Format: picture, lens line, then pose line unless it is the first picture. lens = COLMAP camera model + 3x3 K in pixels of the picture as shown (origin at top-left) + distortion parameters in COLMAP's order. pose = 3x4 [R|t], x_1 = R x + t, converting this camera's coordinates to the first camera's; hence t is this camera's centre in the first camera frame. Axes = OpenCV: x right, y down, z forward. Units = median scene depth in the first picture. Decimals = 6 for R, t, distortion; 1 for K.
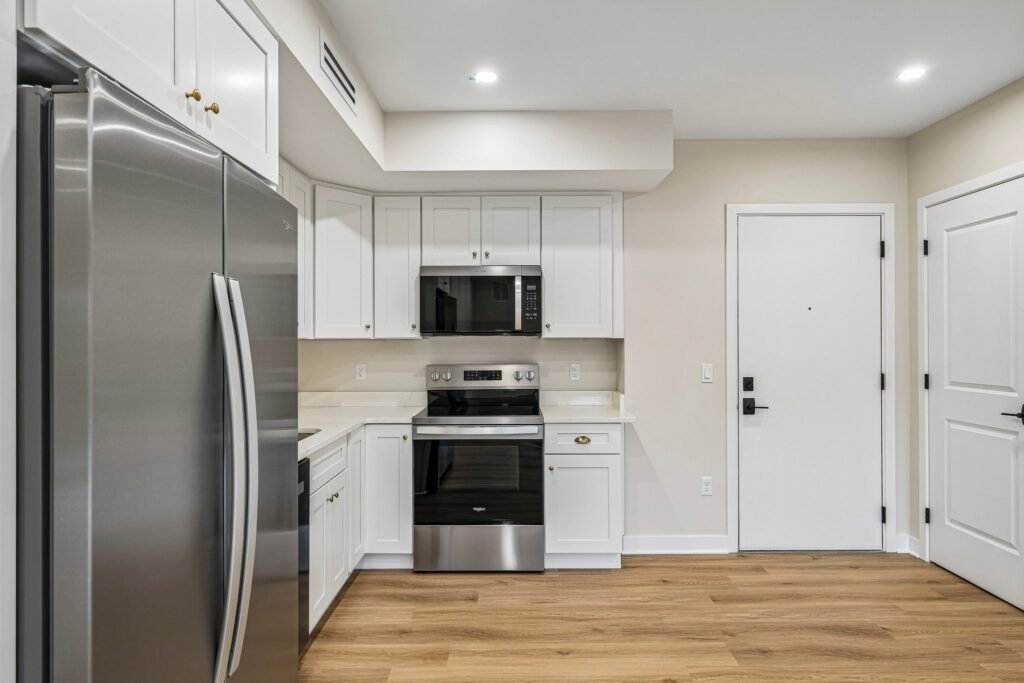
lens RADIAL K [[545.9, 0, 512.0], [0, 545.9, 341.5], [0, 0, 1]] dist [-0.003697, -0.000208]
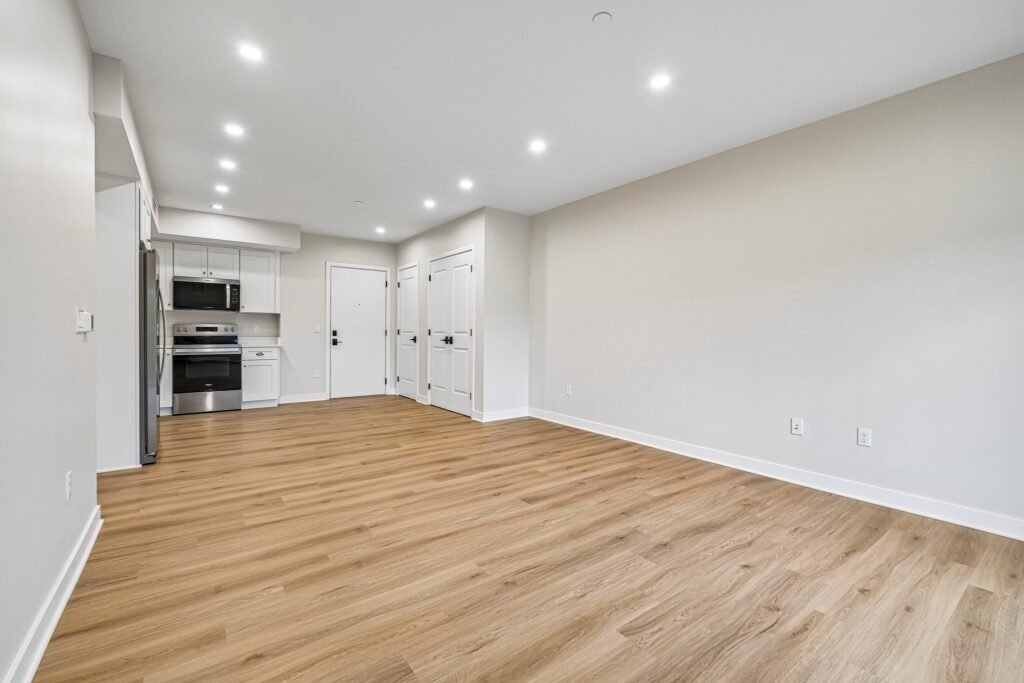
lens RADIAL K [[453.3, 0, 514.0], [0, 453.3, 337.9], [0, 0, 1]] dist [-0.000976, -0.000489]
pose [[0.806392, 0.003023, 0.591374, -0.141558], [-0.005834, 0.999979, 0.002845, 0.089752], [-0.591353, -0.005744, 0.806392, -1.204557]]
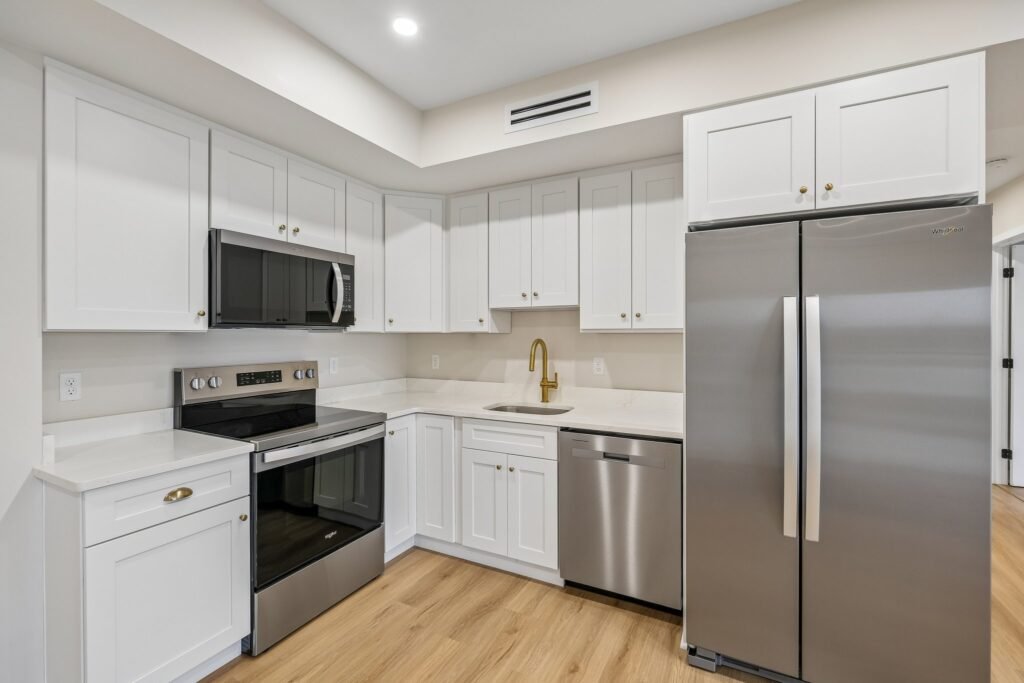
lens RADIAL K [[453.3, 0, 514.0], [0, 453.3, 337.9], [0, 0, 1]] dist [-0.000976, -0.000489]
pose [[0.463915, -0.001896, 0.885878, -0.507110], [0.002248, 0.999997, 0.000963, 0.003743], [-0.885877, 0.001545, 0.463918, 0.393069]]
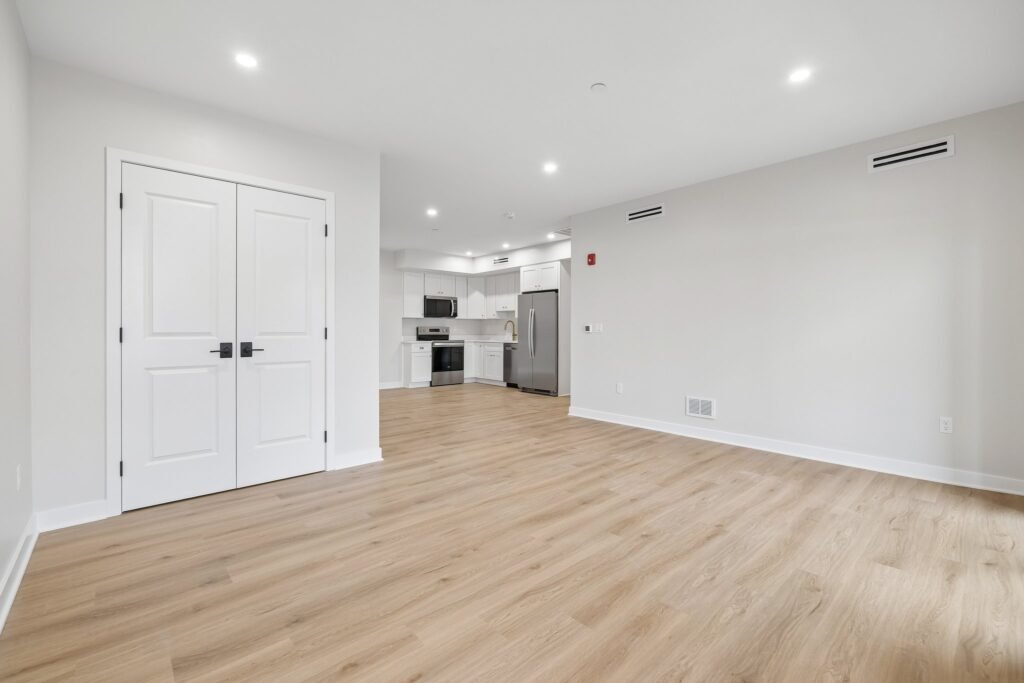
lens RADIAL K [[447.6, 0, 509.5], [0, 447.6, 328.1], [0, 0, 1]] dist [-0.001176, -0.000052]
pose [[0.758128, 0.006711, 0.652071, -1.517332], [-0.000427, 0.999952, -0.009794, 0.081456], [-0.652105, 0.007147, 0.758095, -1.328578]]
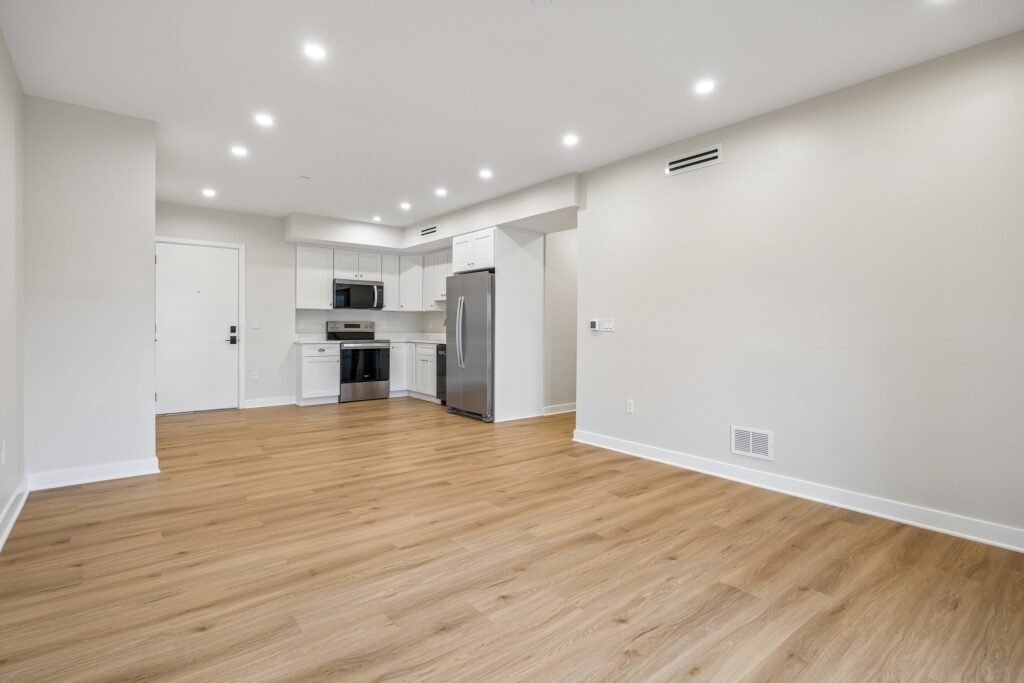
lens RADIAL K [[491.6, 0, 506.8], [0, 491.6, 330.7], [0, 0, 1]] dist [-0.002627, -0.000221]
pose [[0.782861, 0.001579, 0.622195, -0.913656], [-0.005634, 0.999974, 0.004551, 0.074221], [-0.622171, -0.007068, 0.782849, -1.142907]]
